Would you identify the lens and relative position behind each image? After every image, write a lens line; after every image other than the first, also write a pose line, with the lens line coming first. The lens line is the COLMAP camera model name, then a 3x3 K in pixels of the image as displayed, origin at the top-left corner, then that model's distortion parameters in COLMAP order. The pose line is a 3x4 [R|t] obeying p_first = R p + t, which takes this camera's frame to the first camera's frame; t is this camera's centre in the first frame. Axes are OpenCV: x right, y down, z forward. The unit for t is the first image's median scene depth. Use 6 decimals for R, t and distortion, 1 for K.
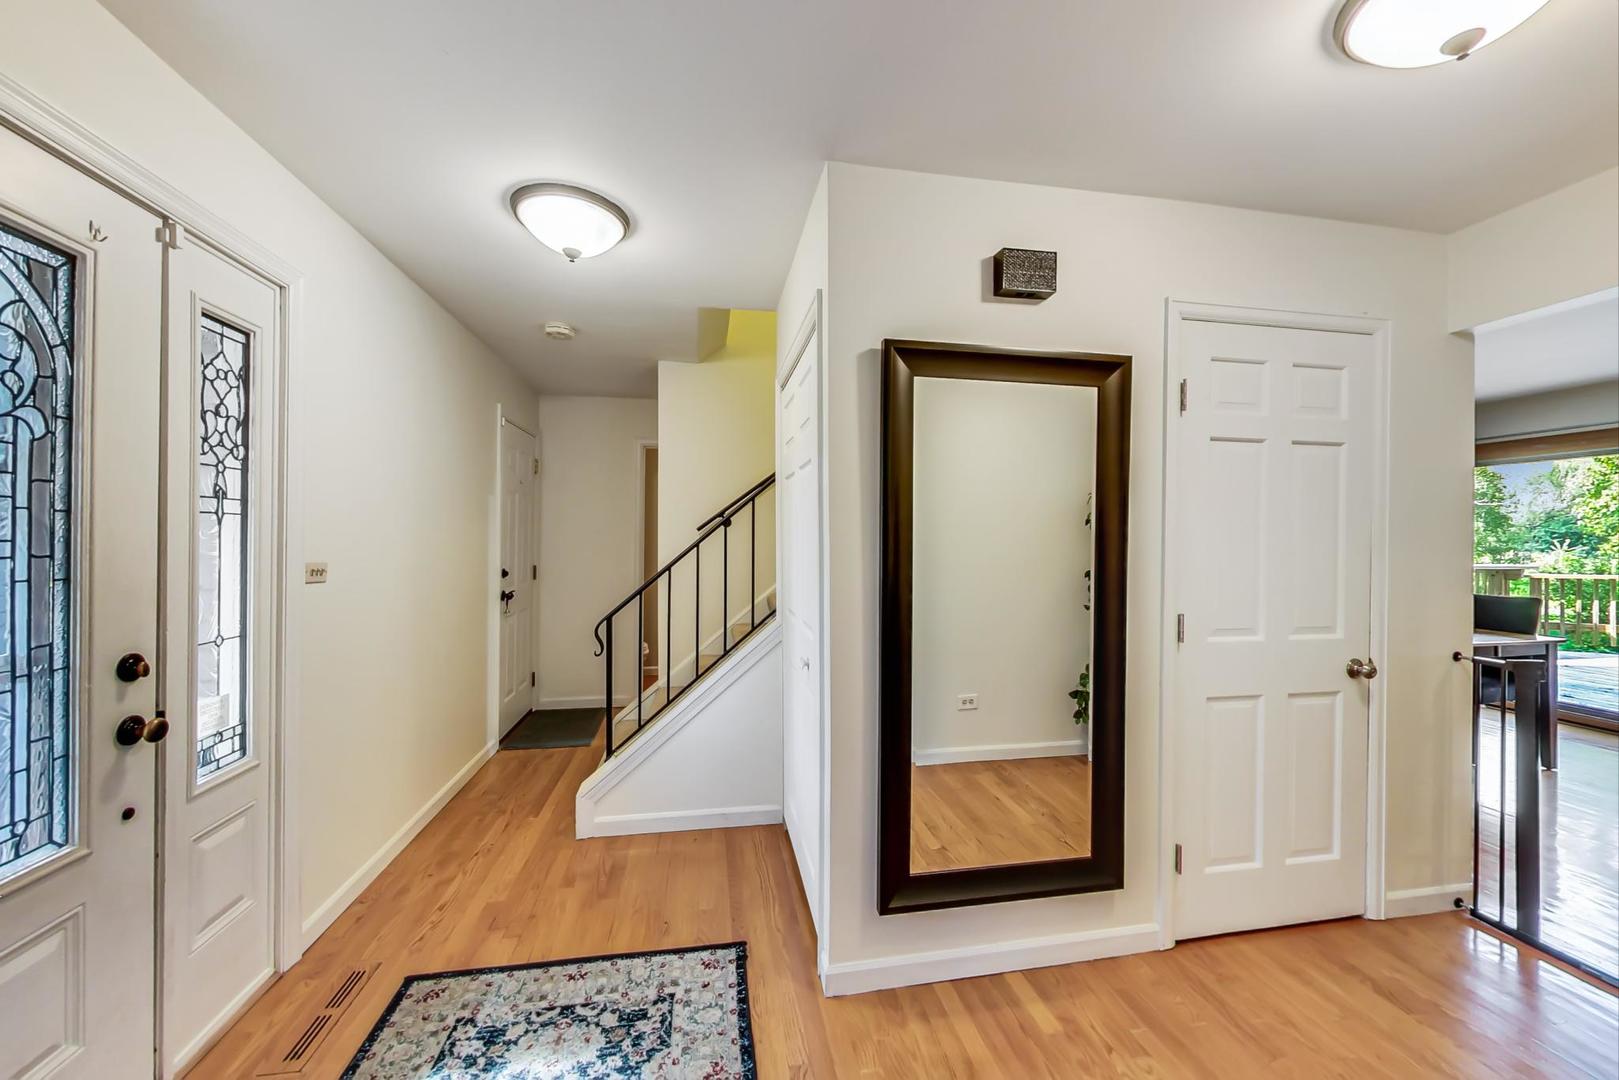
lens RADIAL K [[612.4, 0, 809.5], [0, 612.4, 540.0], [0, 0, 1]] dist [0.001180, 0.000057]
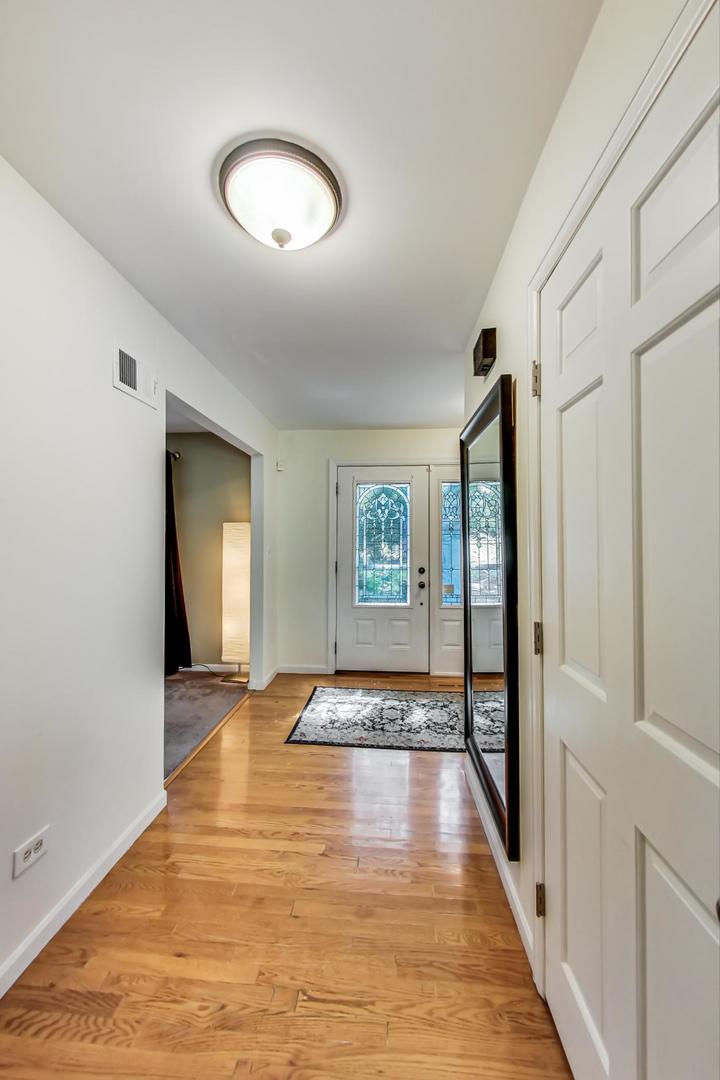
lens RADIAL K [[408.5, 0, 358.7], [0, 408.5, 531.7], [0, 0, 1]] dist [0.001180, 0.000057]
pose [[-0.256708, -0.026456, -0.966127, 1.578561], [-0.009375, 0.999646, -0.024883, 0.006455], [0.966443, 0.002670, -0.256866, 1.125183]]
